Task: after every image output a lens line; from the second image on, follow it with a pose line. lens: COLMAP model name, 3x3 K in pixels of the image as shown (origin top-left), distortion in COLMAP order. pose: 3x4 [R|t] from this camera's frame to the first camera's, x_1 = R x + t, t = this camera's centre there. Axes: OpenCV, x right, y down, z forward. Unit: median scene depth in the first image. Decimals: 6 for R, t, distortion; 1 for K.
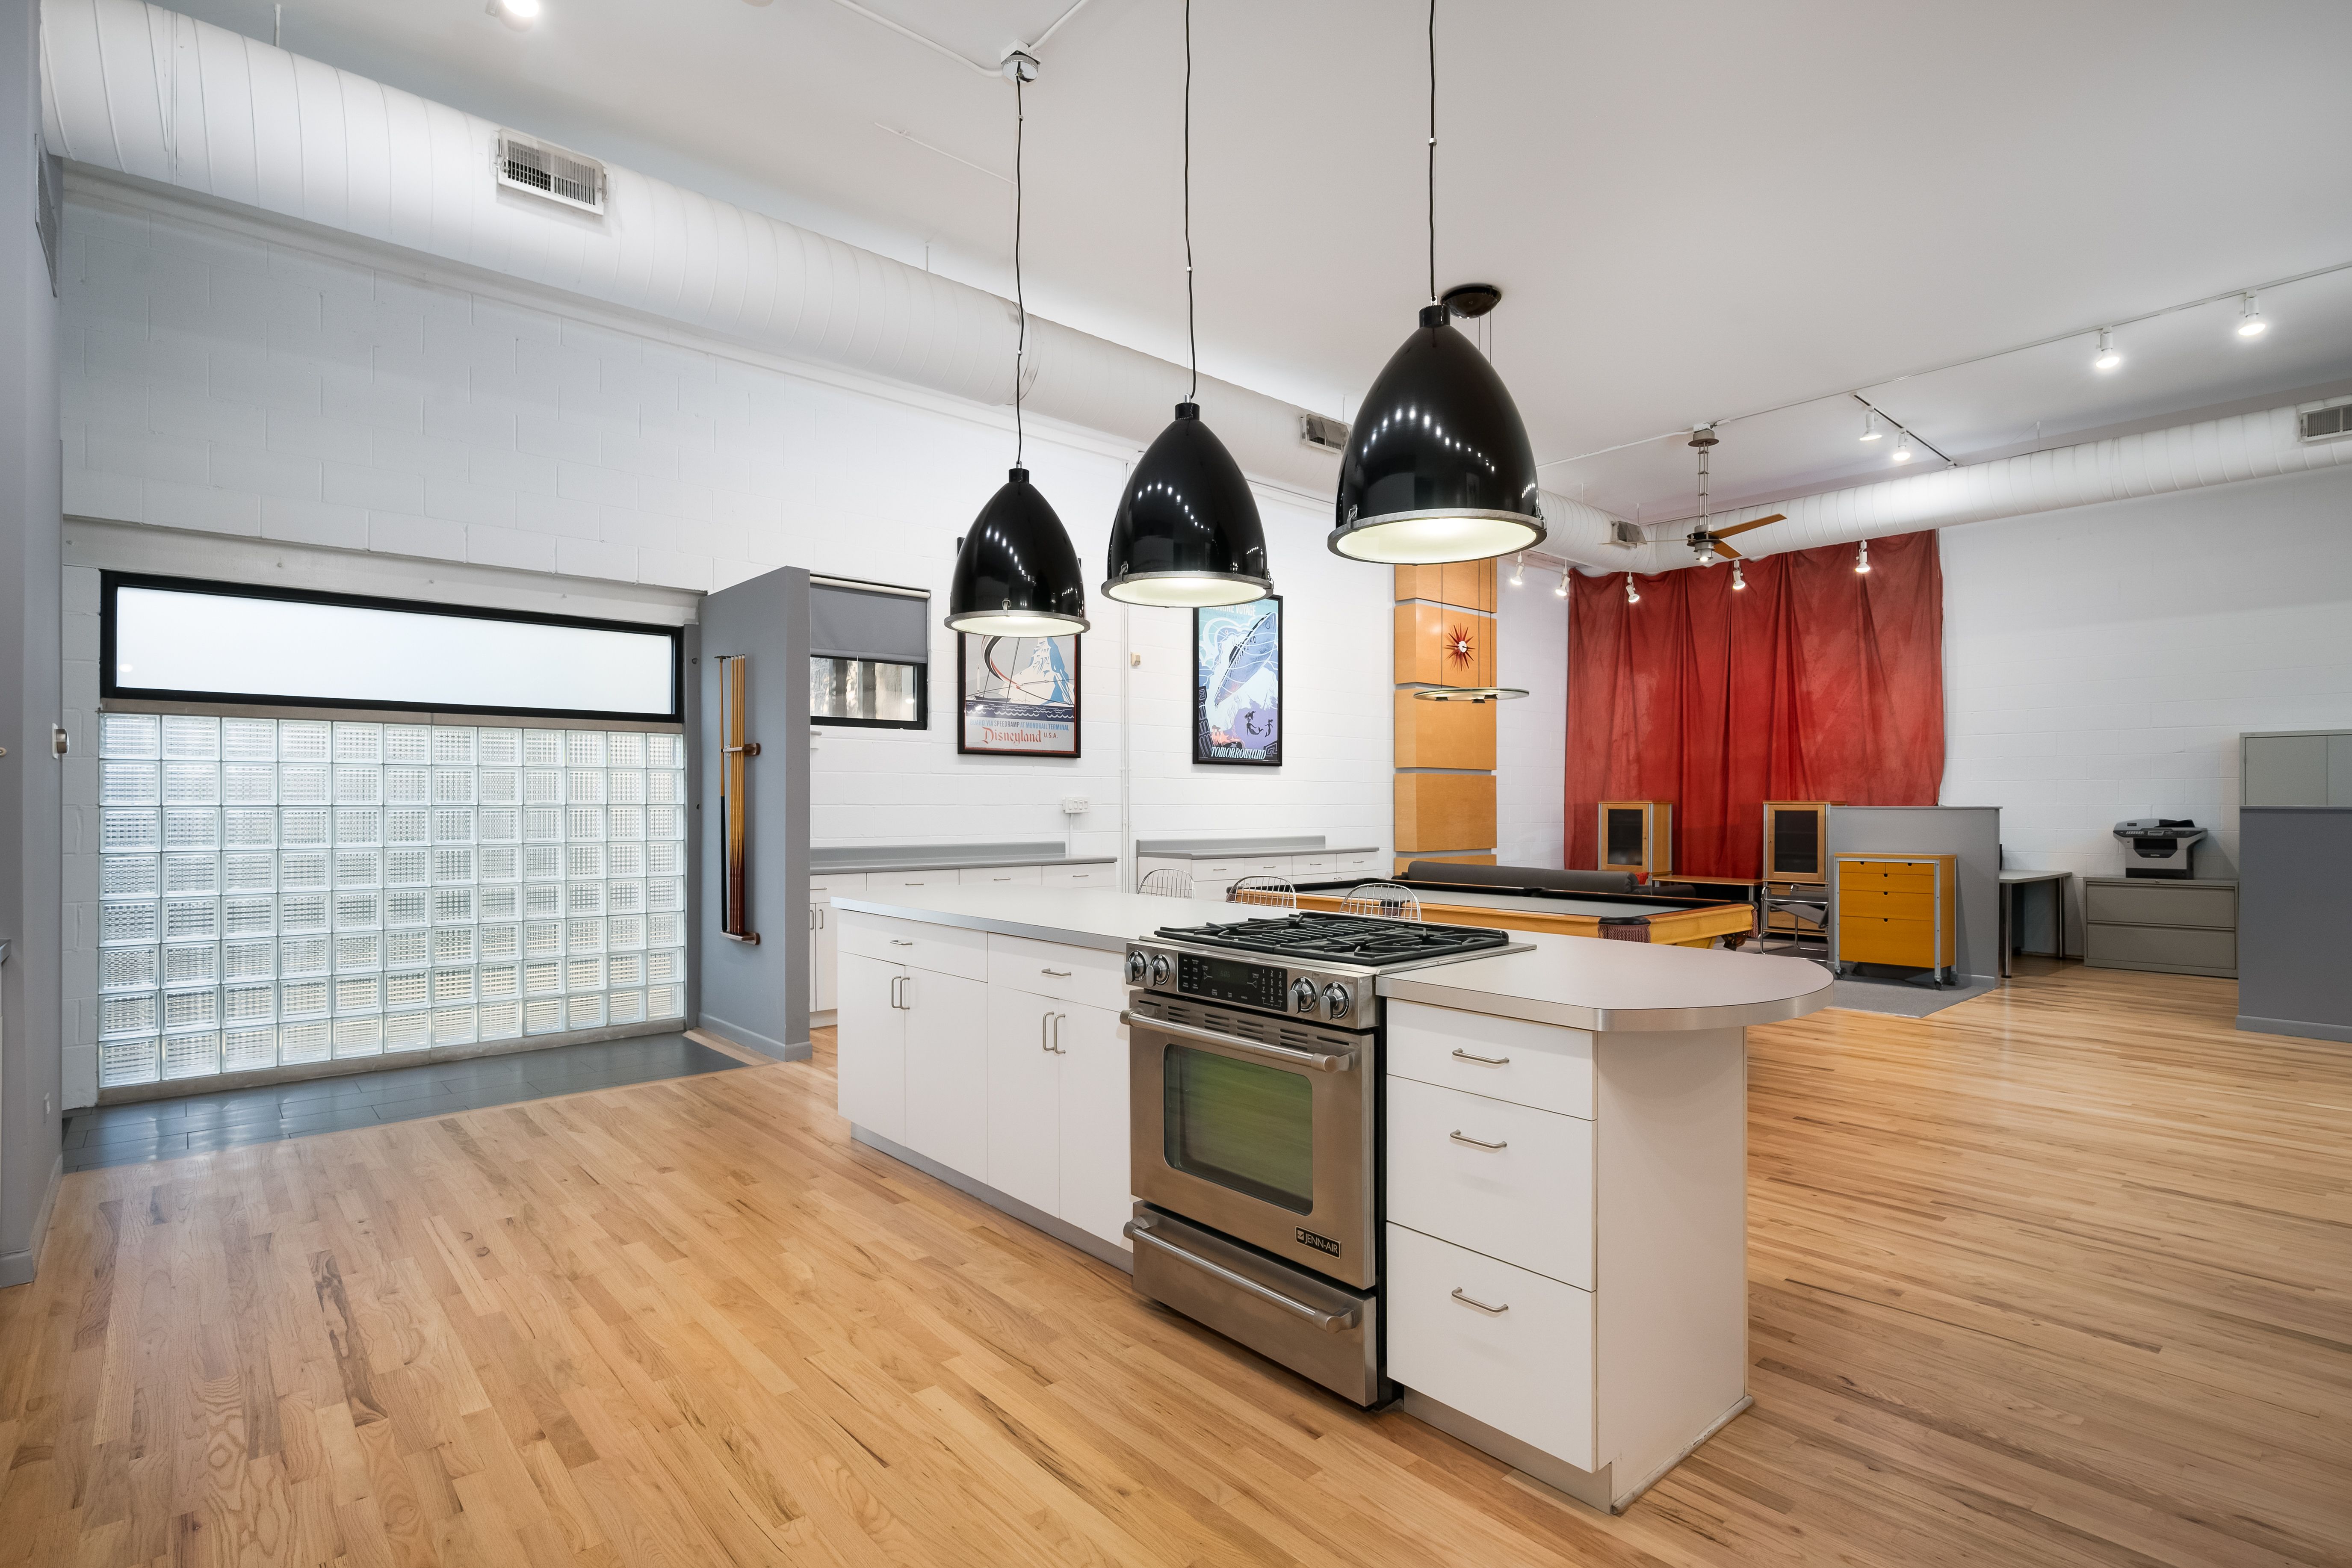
lens RADIAL K [[1161.3, 0, 1180.5], [0, 1161.3, 797.4], [0, 0, 1]] dist [0.003579, 0.000591]
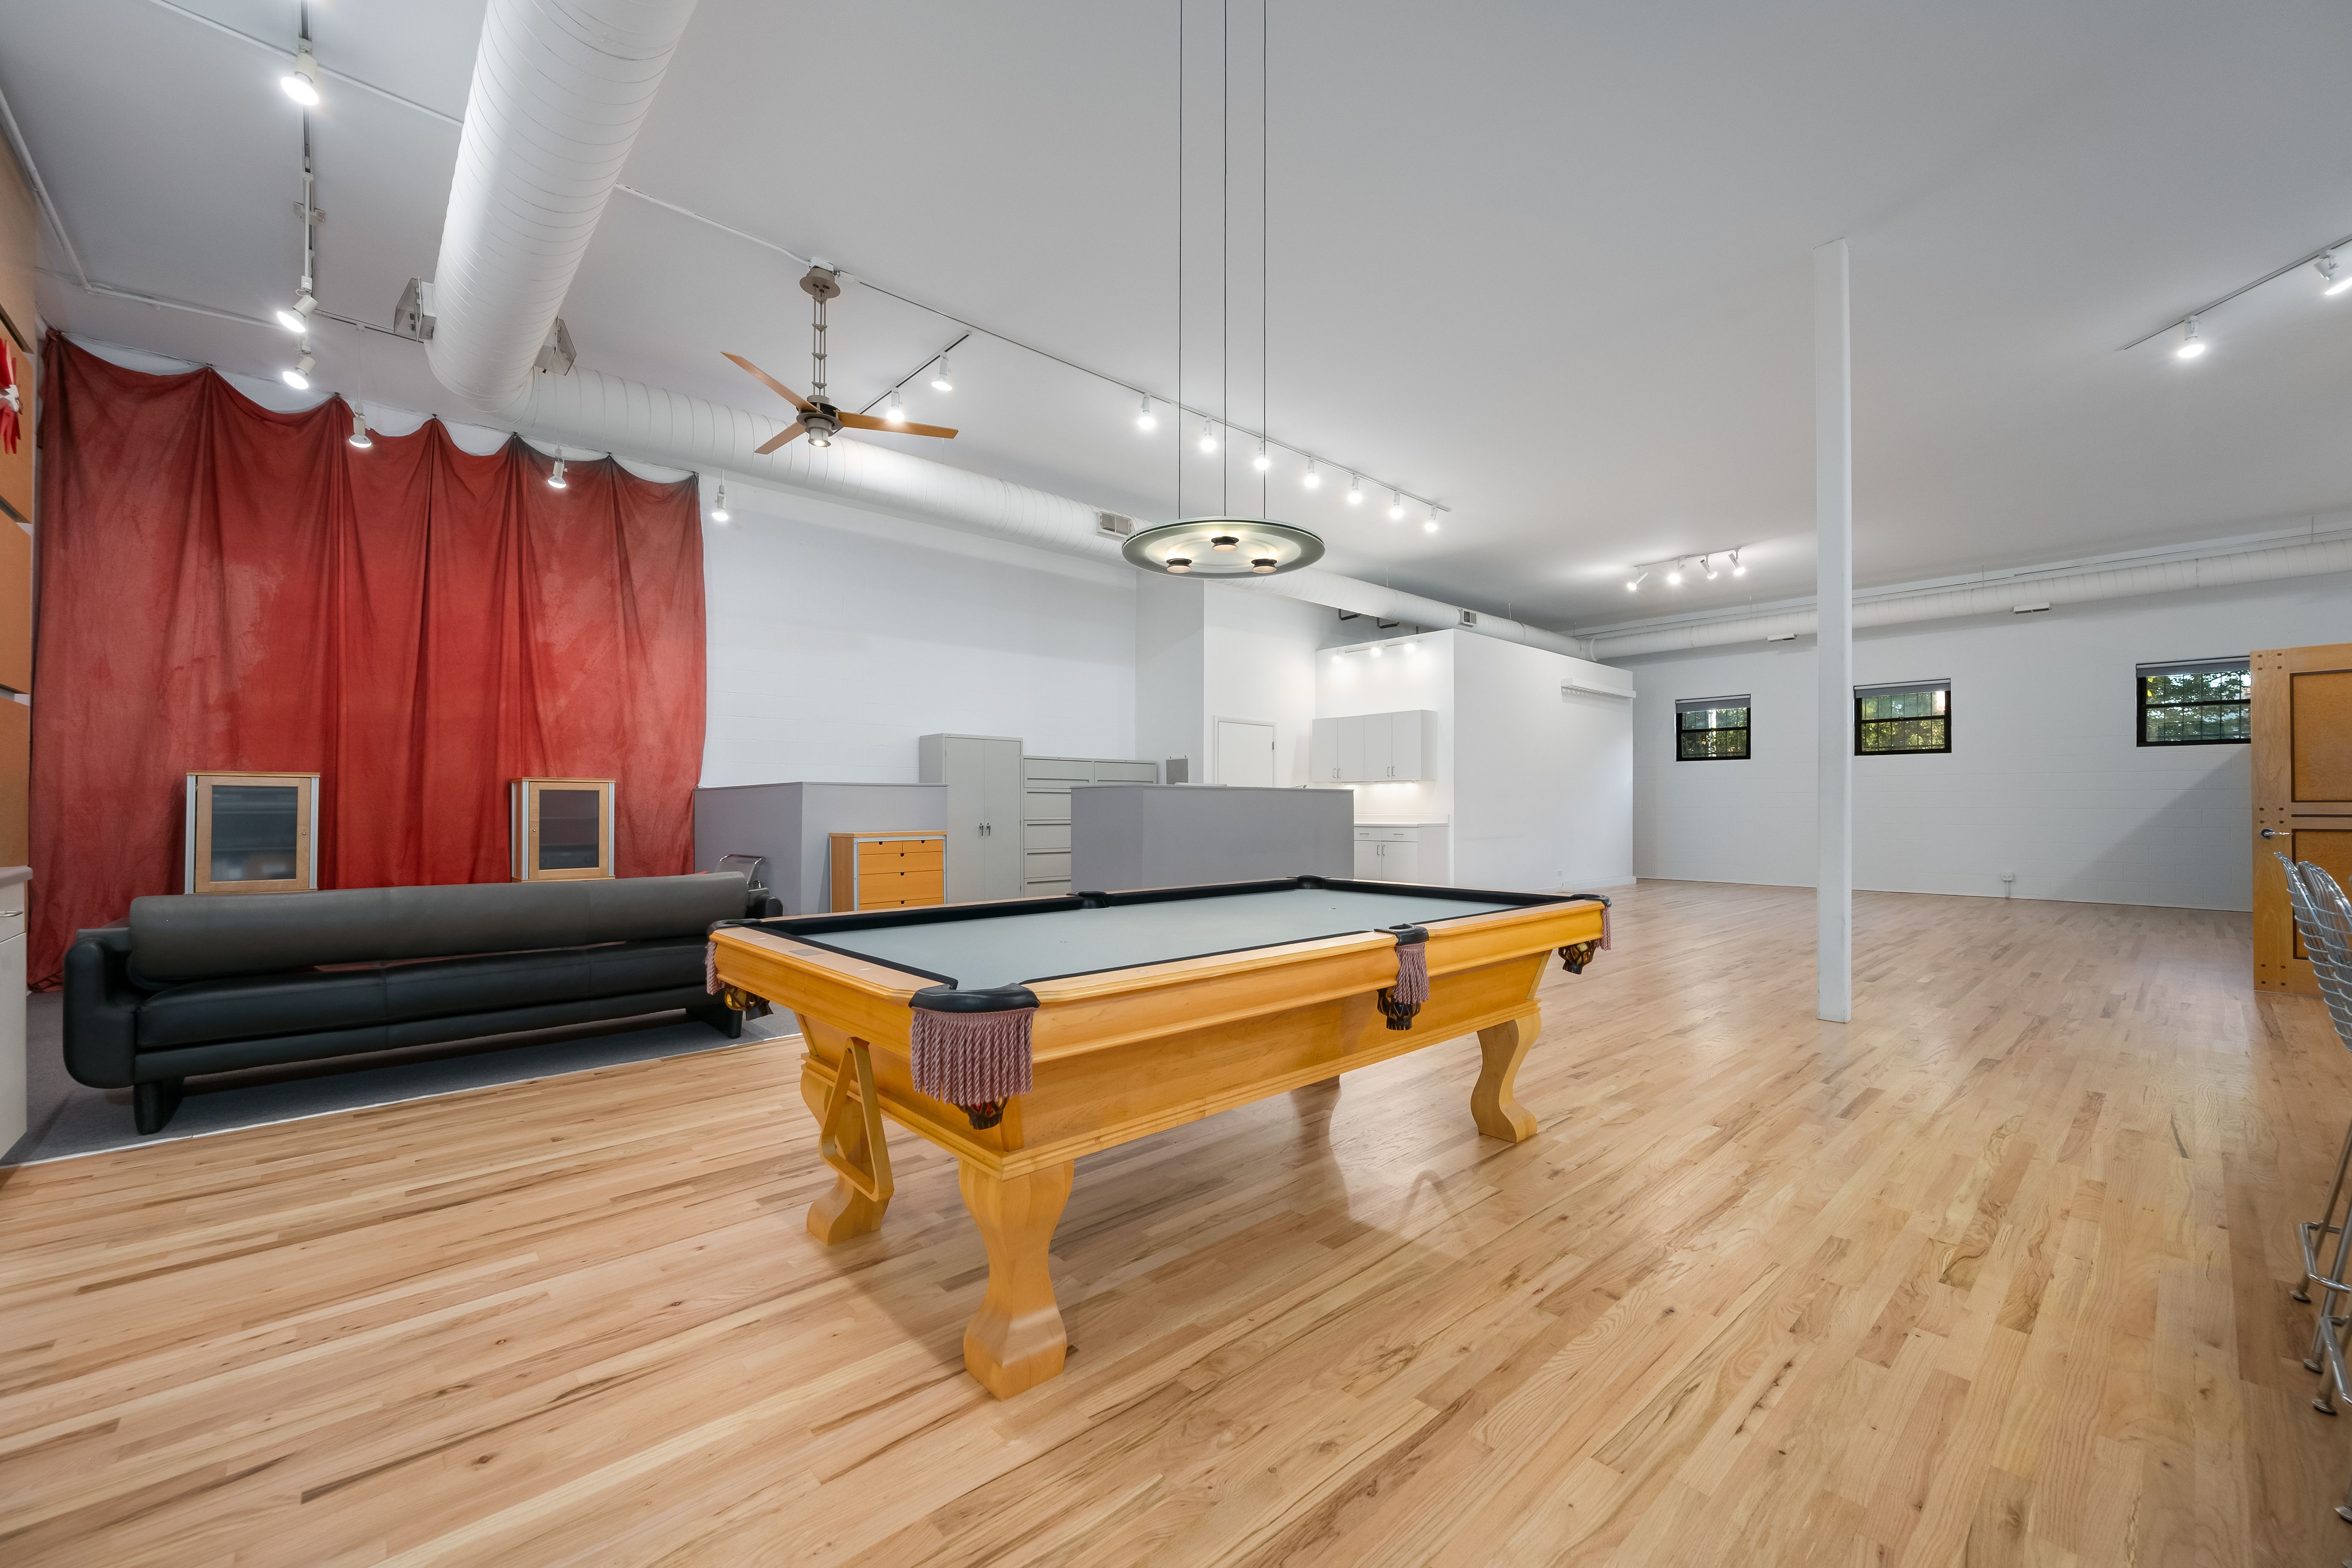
lens RADIAL K [[935.8, 0, 1181.0], [0, 935.8, 794.8], [0, 0, 1]] dist [-0.002217, -0.000117]
pose [[-0.021976, 0.011518, 0.999692, -0.113494], [-0.003874, 0.999925, -0.011606, 0.019828], [-0.999751, -0.004128, -0.021930, 0.589003]]
